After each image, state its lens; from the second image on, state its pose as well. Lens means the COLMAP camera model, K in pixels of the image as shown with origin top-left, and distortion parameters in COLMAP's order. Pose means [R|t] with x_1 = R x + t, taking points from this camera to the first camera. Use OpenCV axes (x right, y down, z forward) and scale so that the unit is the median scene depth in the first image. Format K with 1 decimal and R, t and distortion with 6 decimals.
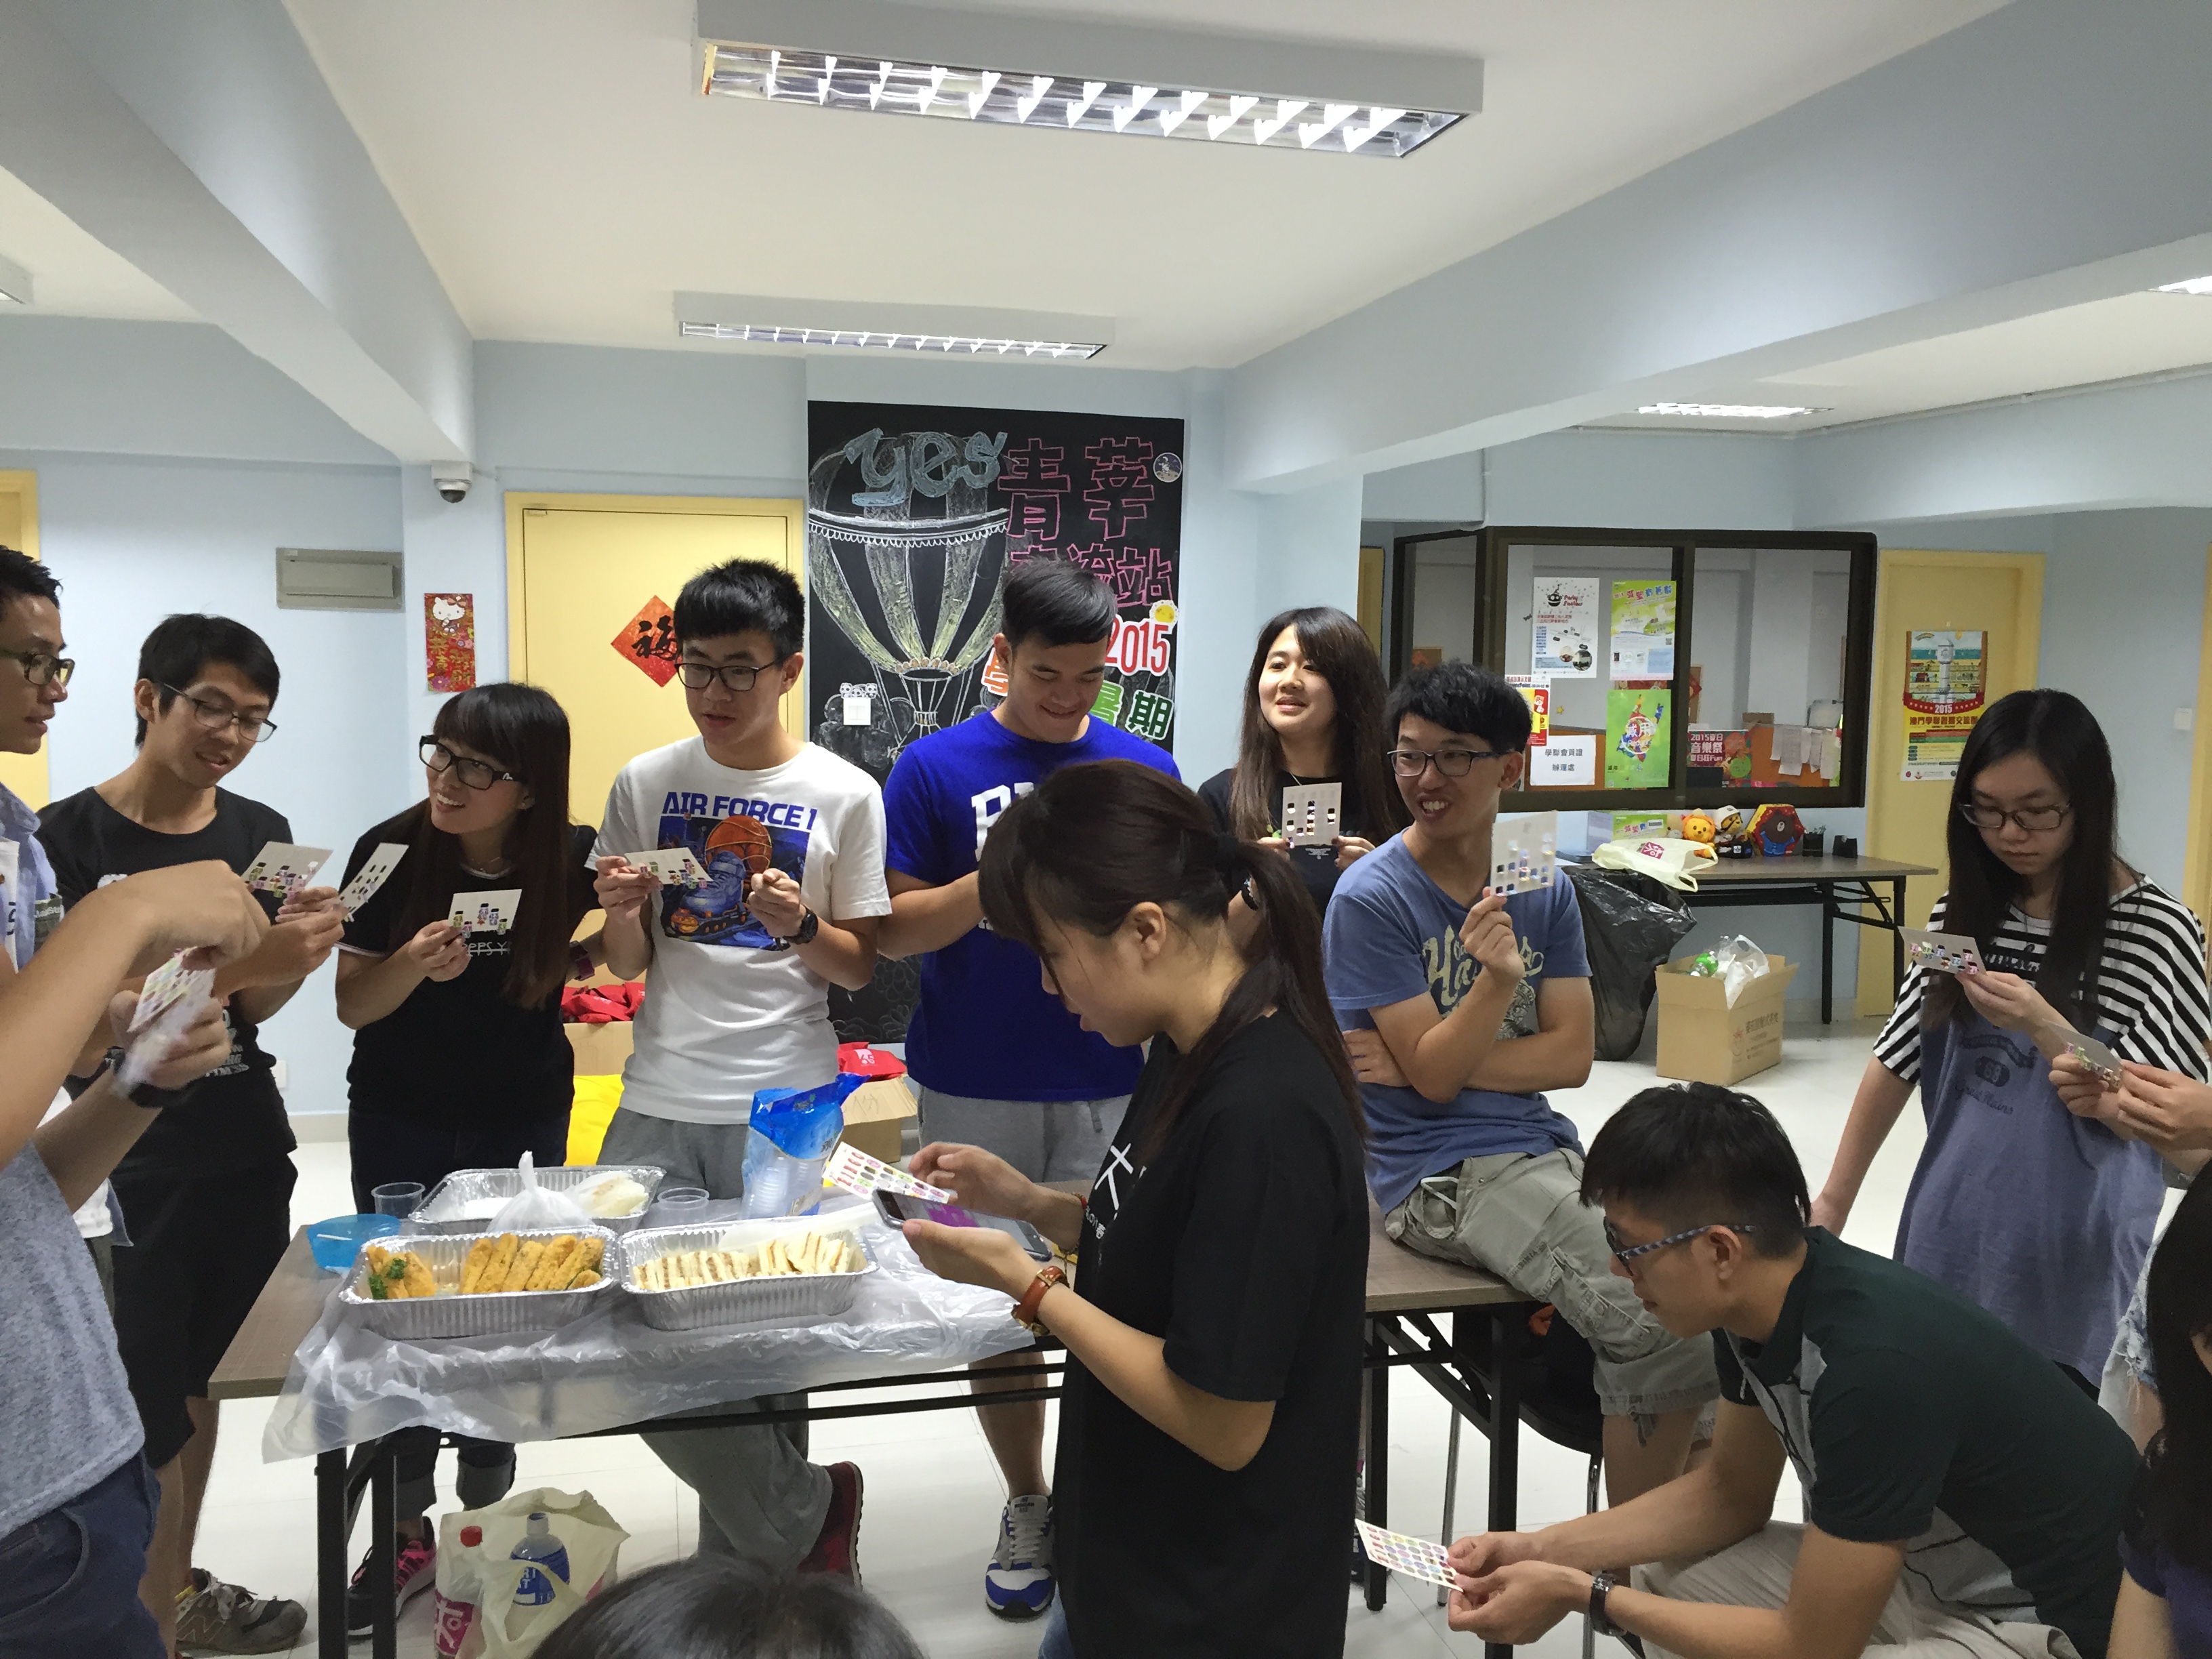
lens RADIAL K [[1914.4, 0, 1105.1], [0, 1914.4, 827.0], [0, 0, 1]] dist [0.042285, -0.039920]
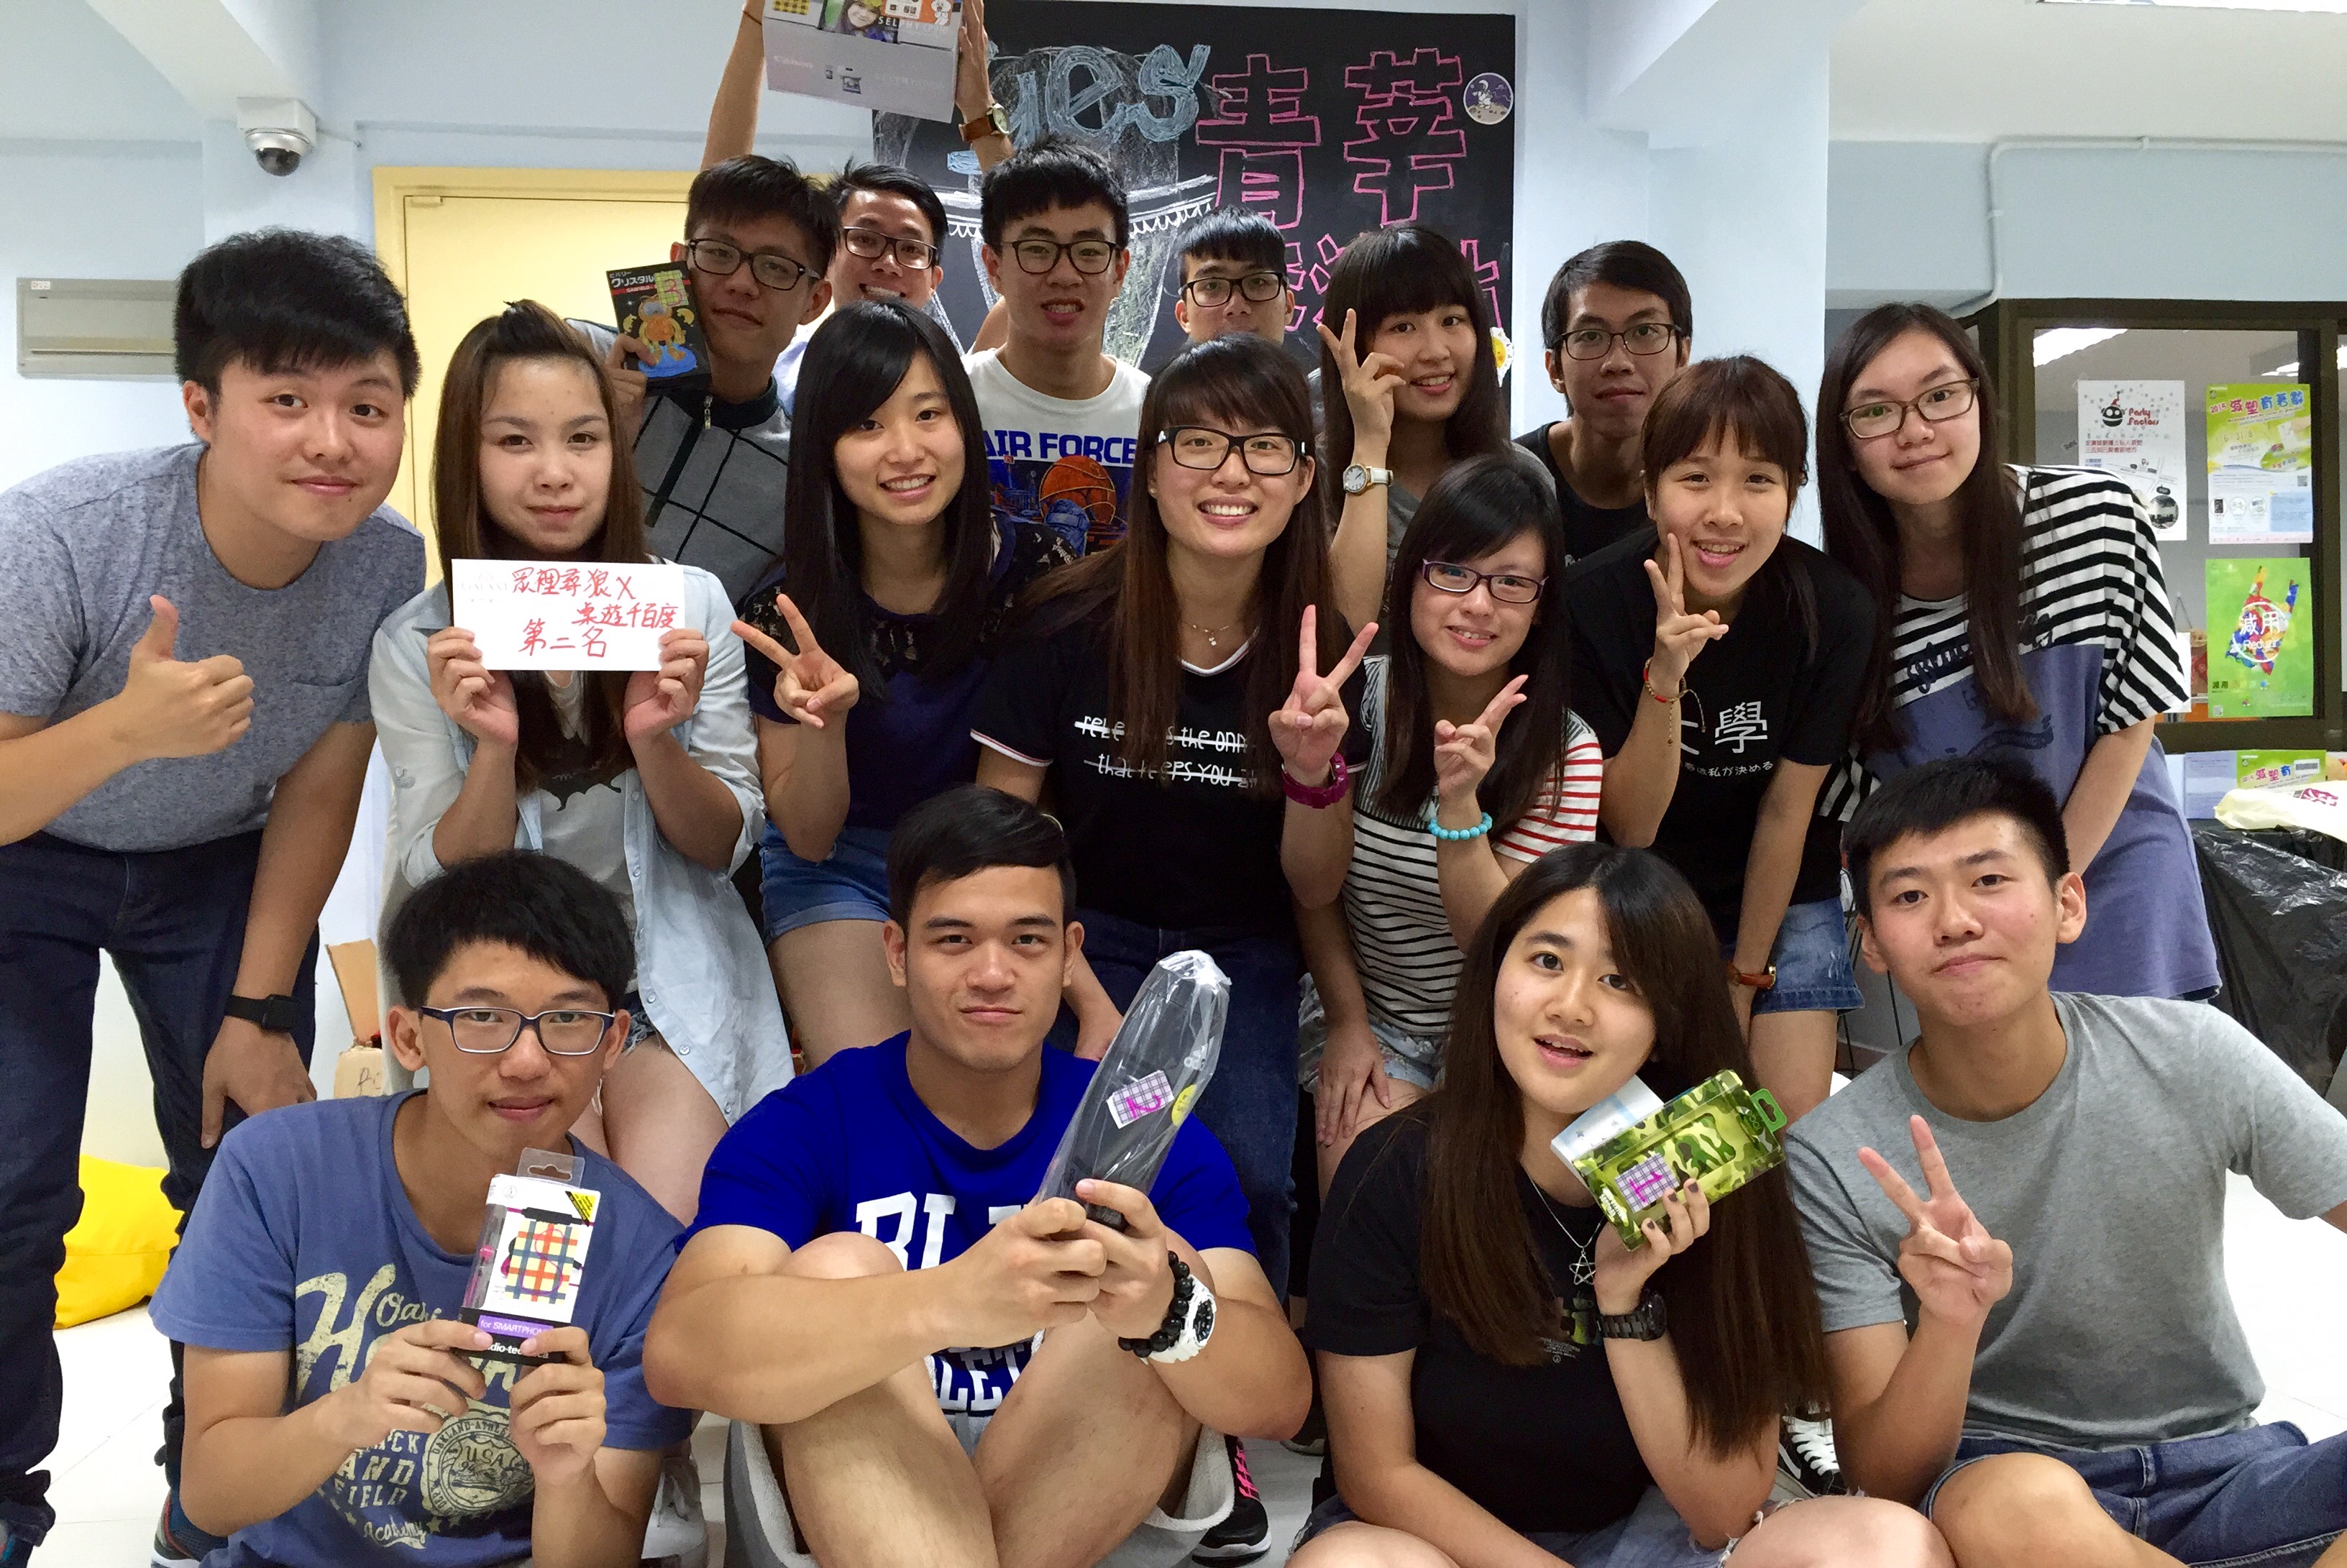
lens RADIAL K [[2190.0, 0, 1169.9], [0, 2190.0, 790.2], [0, 0, 1]] dist [-0.008949, -0.003570]
pose [[0.994220, -0.021134, -0.105259, 0.001827], [0.012101, 0.996245, -0.085723, 0.066473], [0.106675, 0.083954, 0.990743, 0.303494]]
